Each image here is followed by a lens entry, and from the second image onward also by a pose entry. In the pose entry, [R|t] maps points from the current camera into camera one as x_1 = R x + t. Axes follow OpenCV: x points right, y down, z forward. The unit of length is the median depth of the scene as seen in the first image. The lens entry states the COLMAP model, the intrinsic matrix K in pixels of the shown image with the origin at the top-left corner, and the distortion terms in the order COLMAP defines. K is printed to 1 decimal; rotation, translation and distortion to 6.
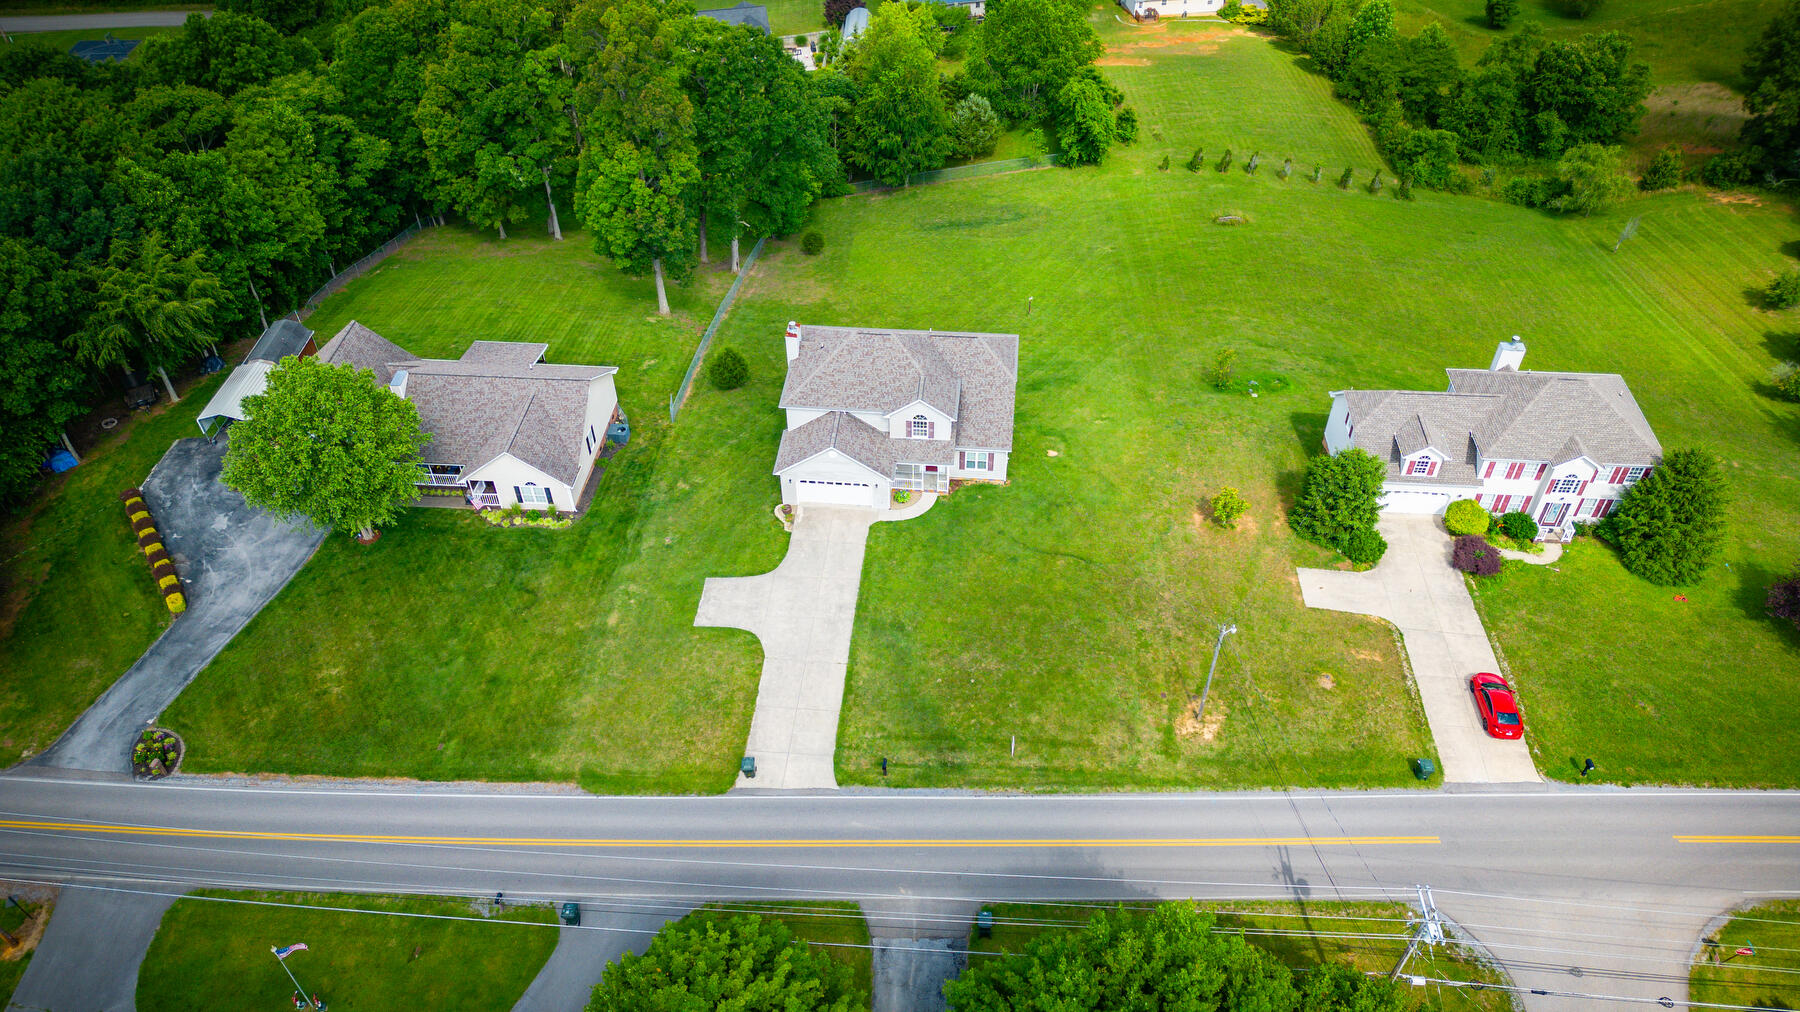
lens RADIAL K [[1254.1, 0, 908.4], [0, 1254.1, 510.3], [0, 0, 1]] dist [0.082610, -0.081581]
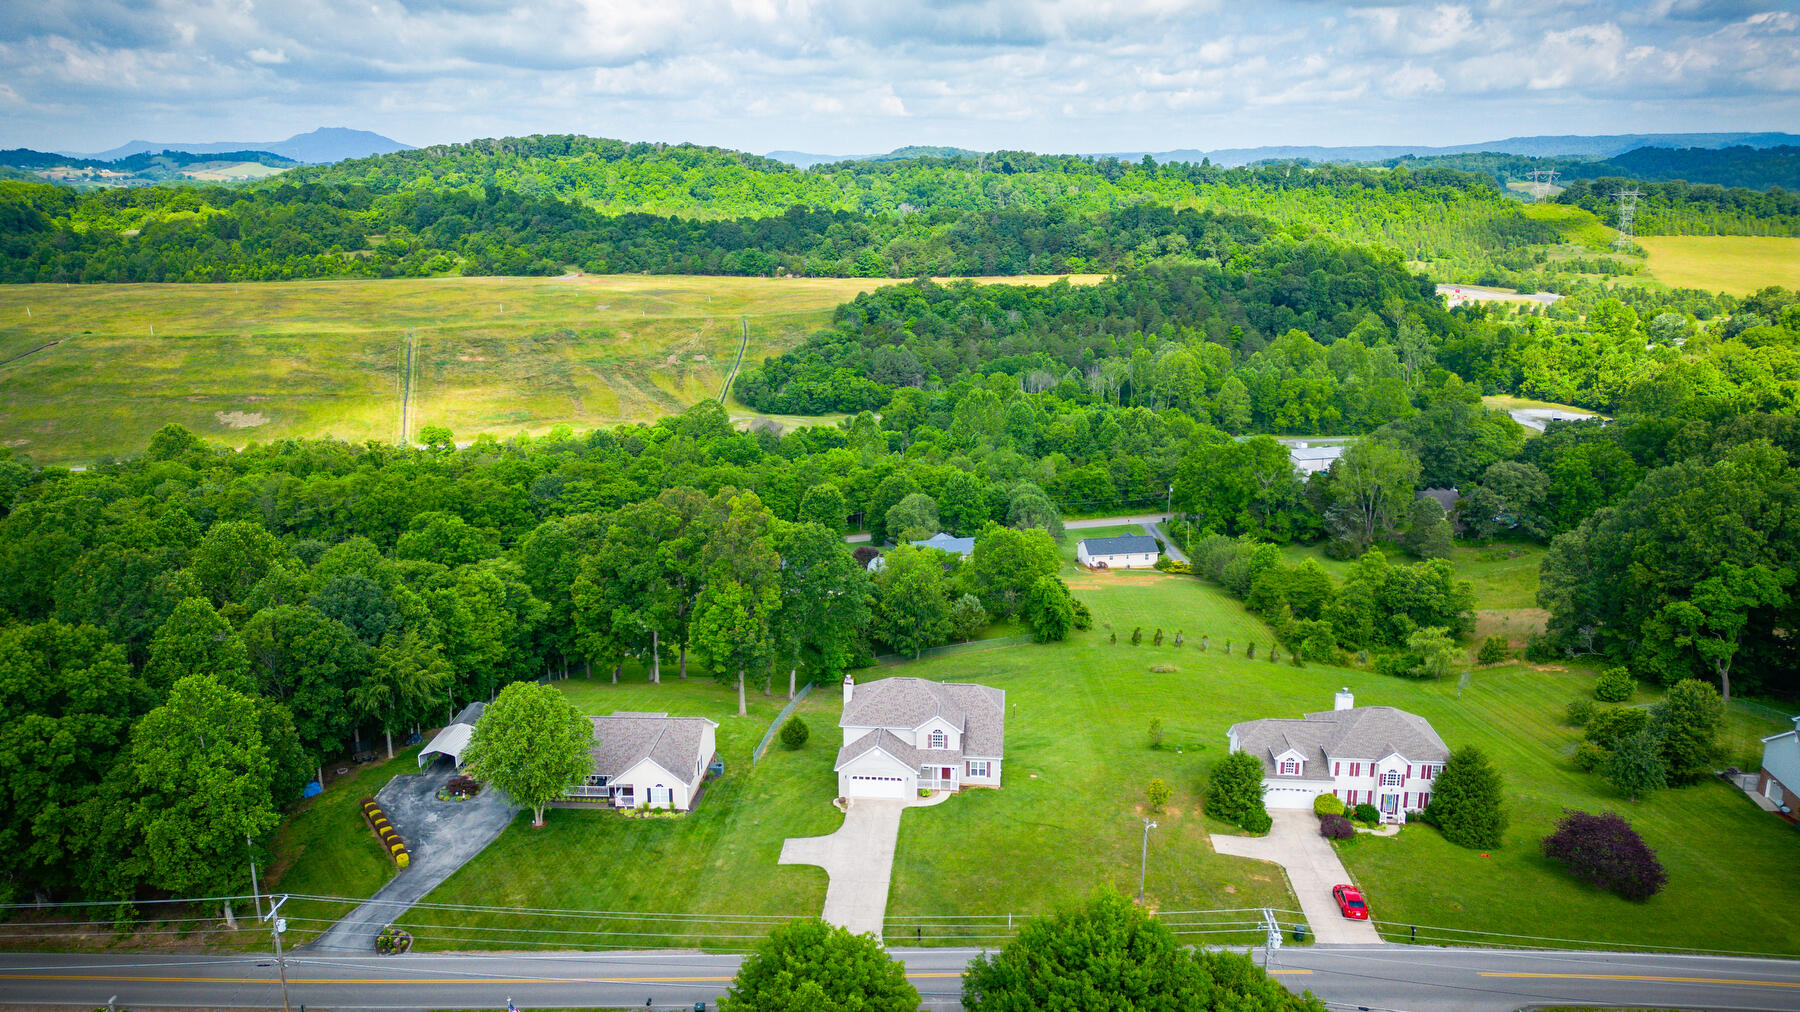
lens RADIAL K [[1254.1, 0, 908.4], [0, 1254.1, 510.3], [0, 0, 1]] dist [0.082610, -0.081581]
pose [[0.999985, 0.002092, 0.005138, -0.031347], [0.000513, 0.887282, -0.461228, 0.351534], [-0.005524, 0.461224, 0.887267, -0.379638]]
